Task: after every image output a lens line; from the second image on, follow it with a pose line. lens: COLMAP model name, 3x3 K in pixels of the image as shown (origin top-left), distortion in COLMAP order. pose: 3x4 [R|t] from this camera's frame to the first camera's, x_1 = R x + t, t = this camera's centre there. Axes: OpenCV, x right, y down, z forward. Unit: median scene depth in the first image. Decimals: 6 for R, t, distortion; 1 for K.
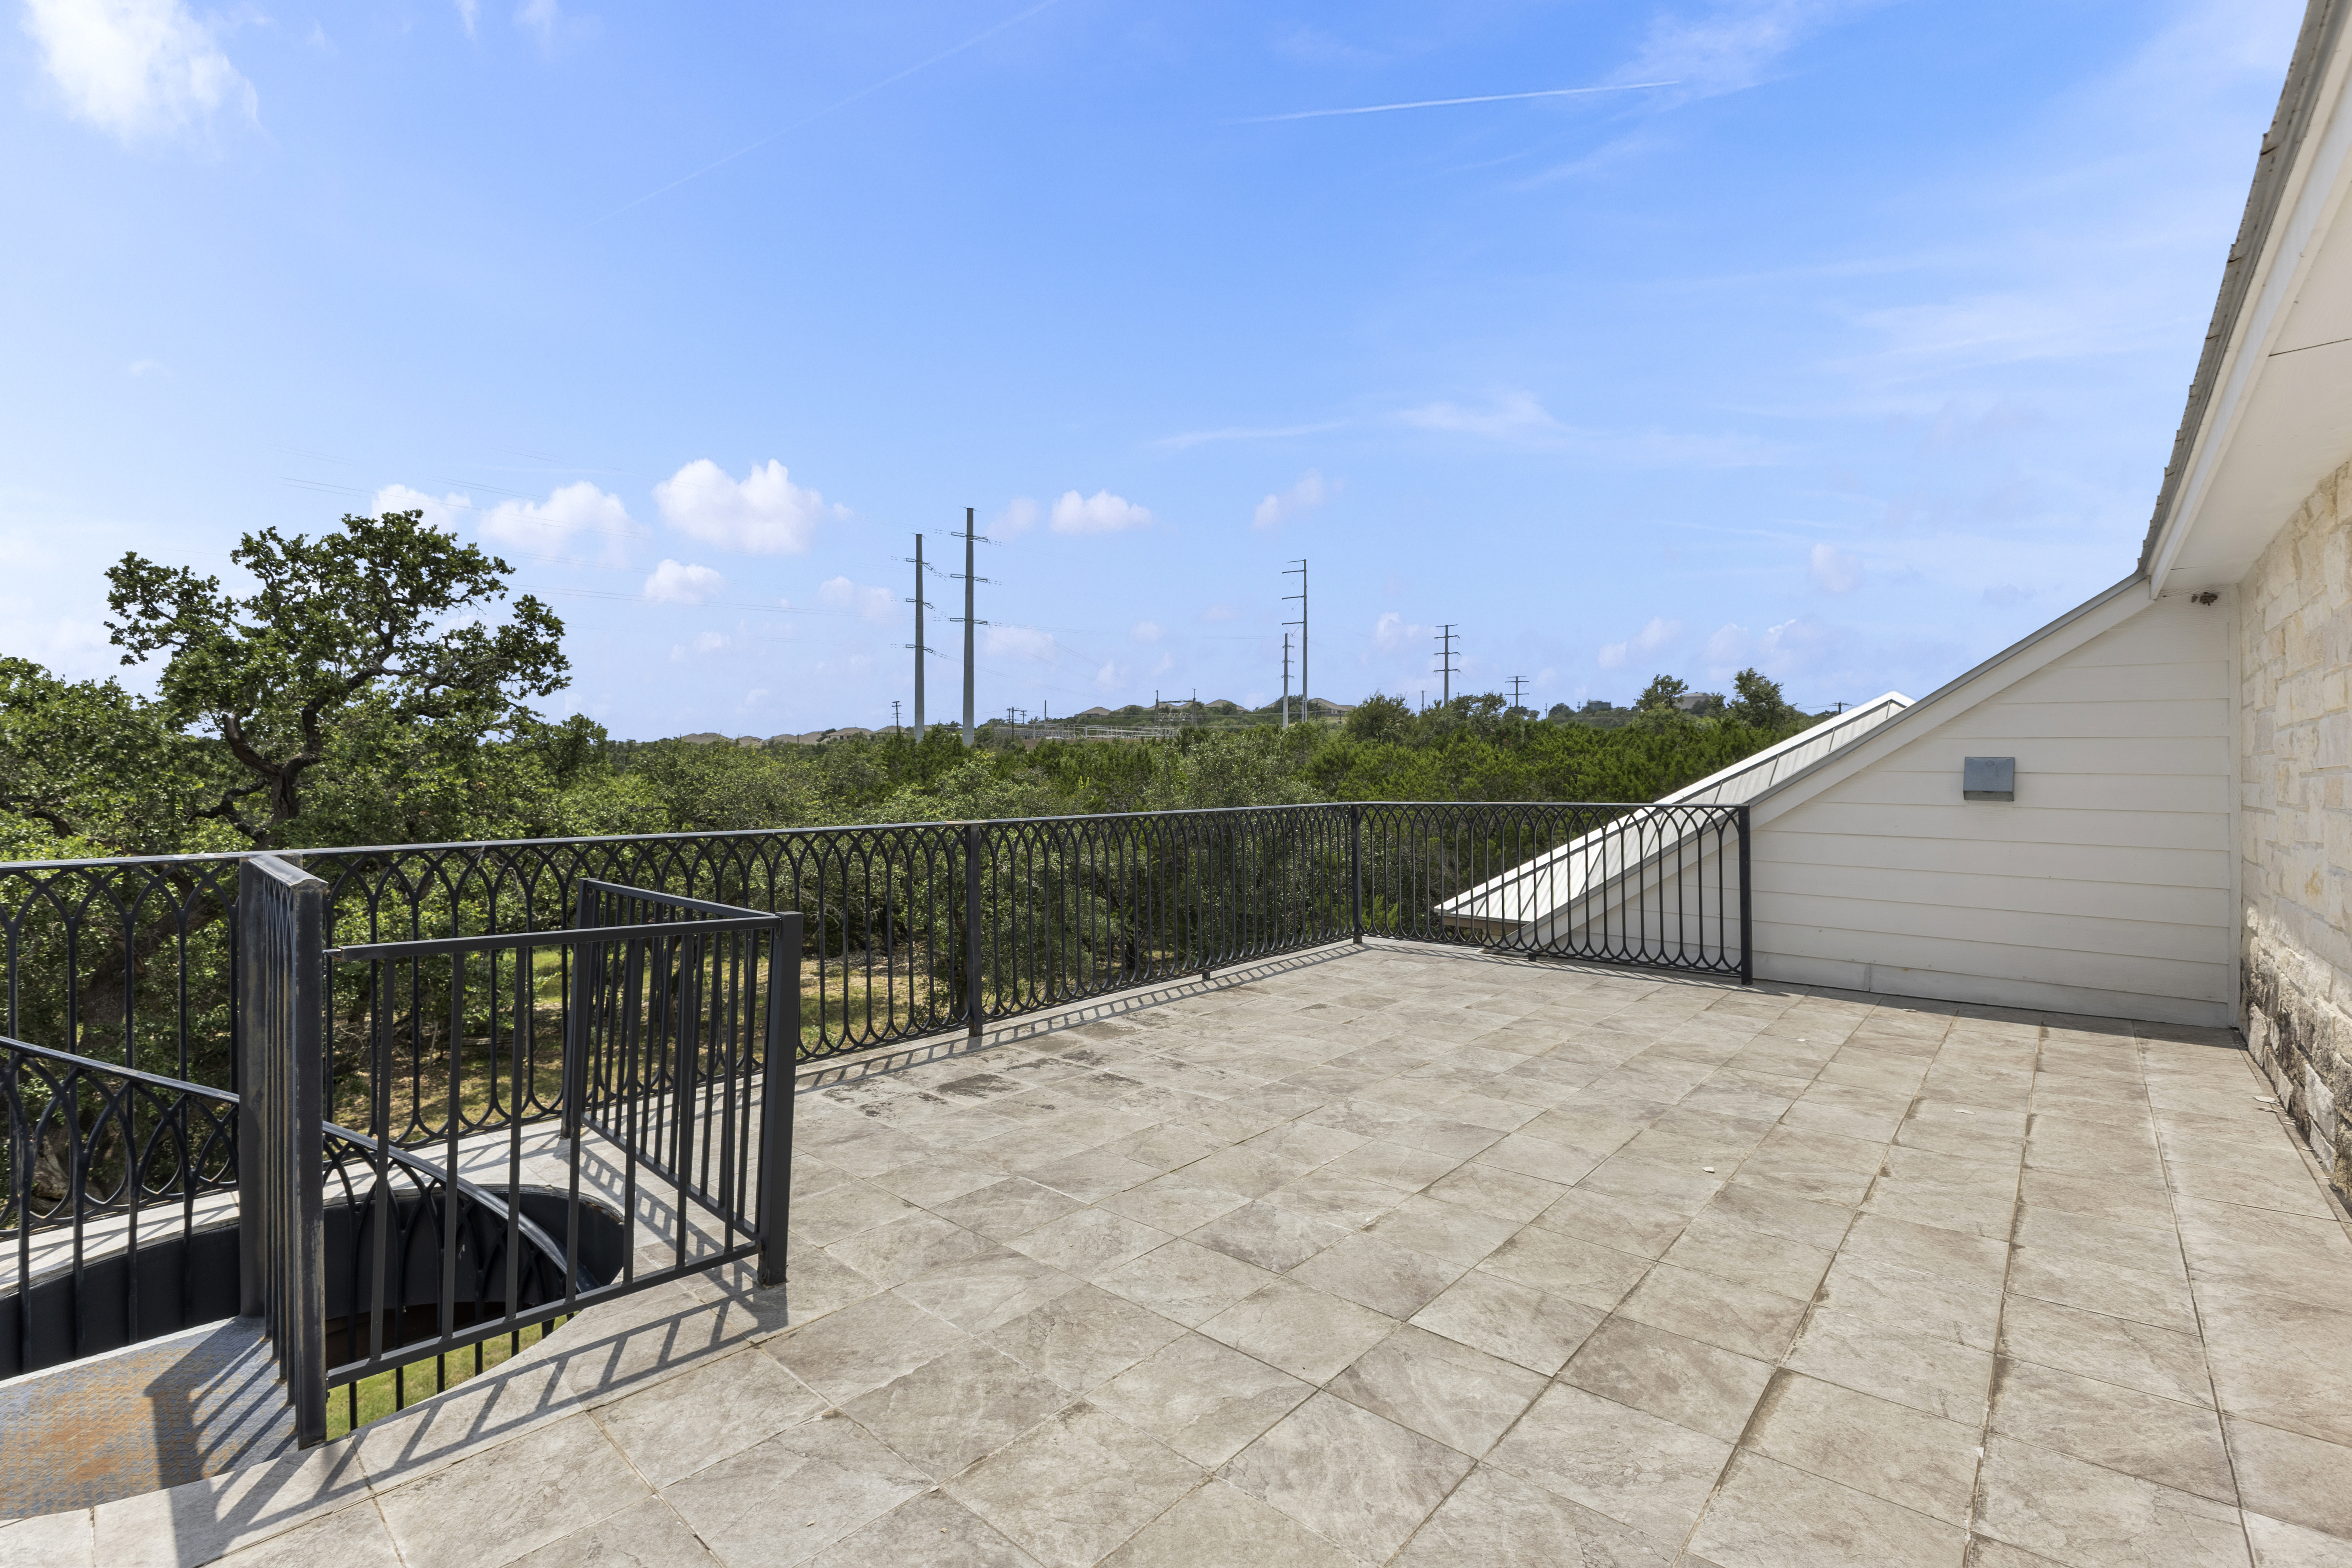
lens RADIAL K [[1011.1, 0, 1176.0], [0, 1011.1, 784.0], [0, 0, 1]] dist [-0.012967, -0.000637]
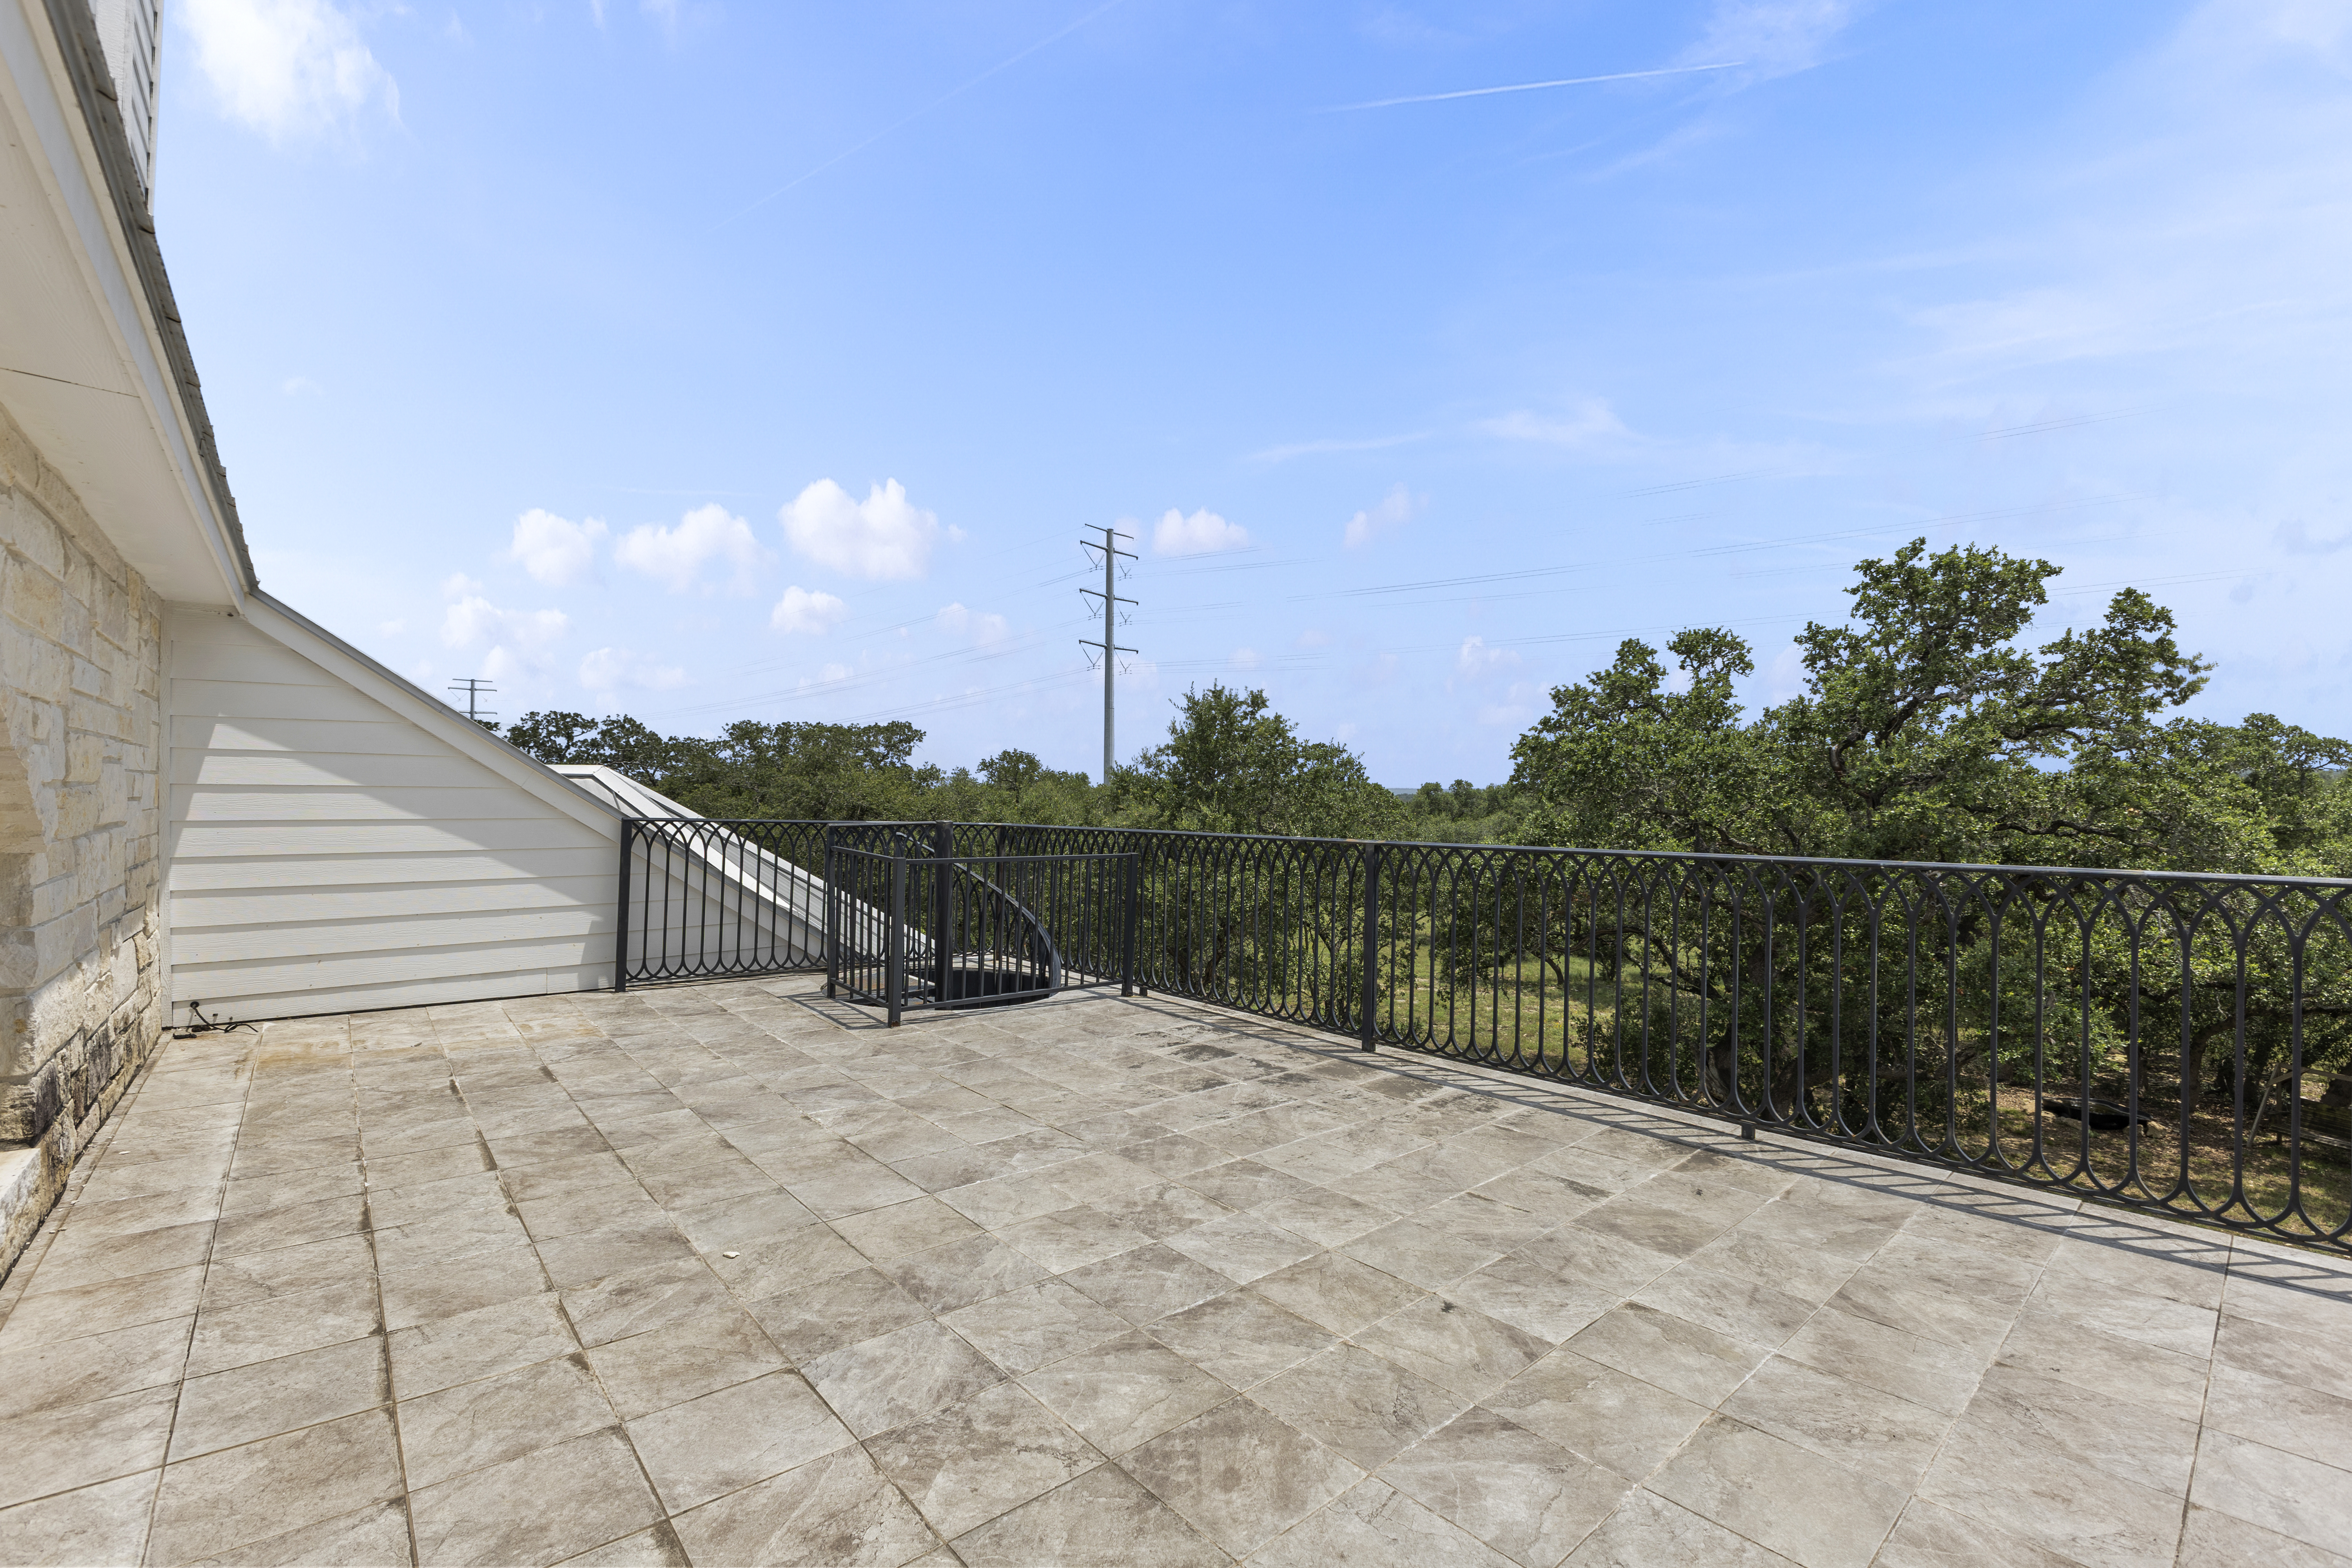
lens RADIAL K [[1011.1, 0, 1176.0], [0, 1011.1, 784.0], [0, 0, 1]] dist [-0.012967, -0.000637]
pose [[-0.131371, -0.011820, -0.991263, 1.422723], [-0.010221, 0.999892, -0.010569, -0.013875], [0.991281, 0.008743, -0.131477, 1.581614]]
